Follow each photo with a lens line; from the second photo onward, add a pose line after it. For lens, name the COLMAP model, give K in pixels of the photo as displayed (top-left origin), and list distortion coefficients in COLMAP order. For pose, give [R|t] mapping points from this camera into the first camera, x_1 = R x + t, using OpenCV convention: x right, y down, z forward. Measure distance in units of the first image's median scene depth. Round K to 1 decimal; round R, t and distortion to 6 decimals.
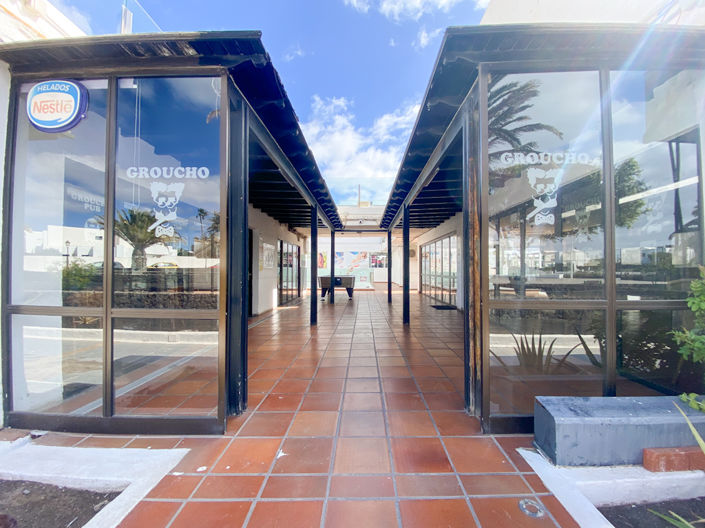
lens RADIAL K [[295.5, 0, 355.0], [0, 295.5, 265.4], [0, 0, 1]] dist [-0.010360, -0.001264]
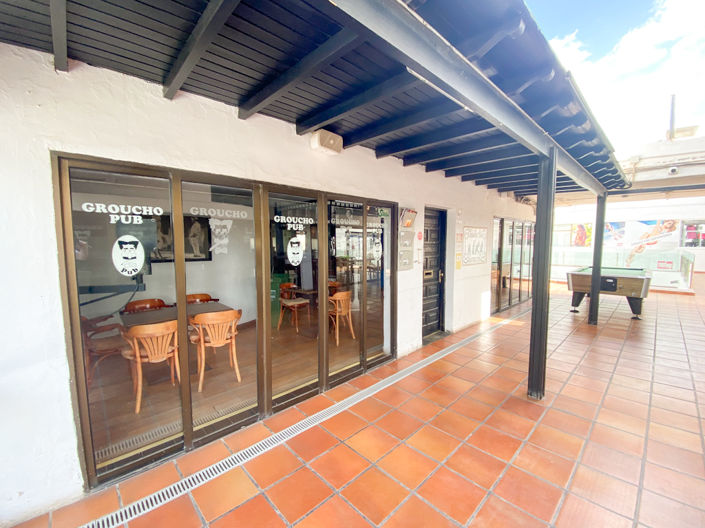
lens RADIAL K [[295.5, 0, 352.0], [0, 295.5, 262.9], [0, 0, 1]] dist [-0.010360, -0.001264]
pose [[0.710968, 0.048769, -0.701531, -0.015326], [0.017225, 0.996085, 0.086703, -0.044317], [0.703013, -0.073727, 0.707345, 0.264813]]
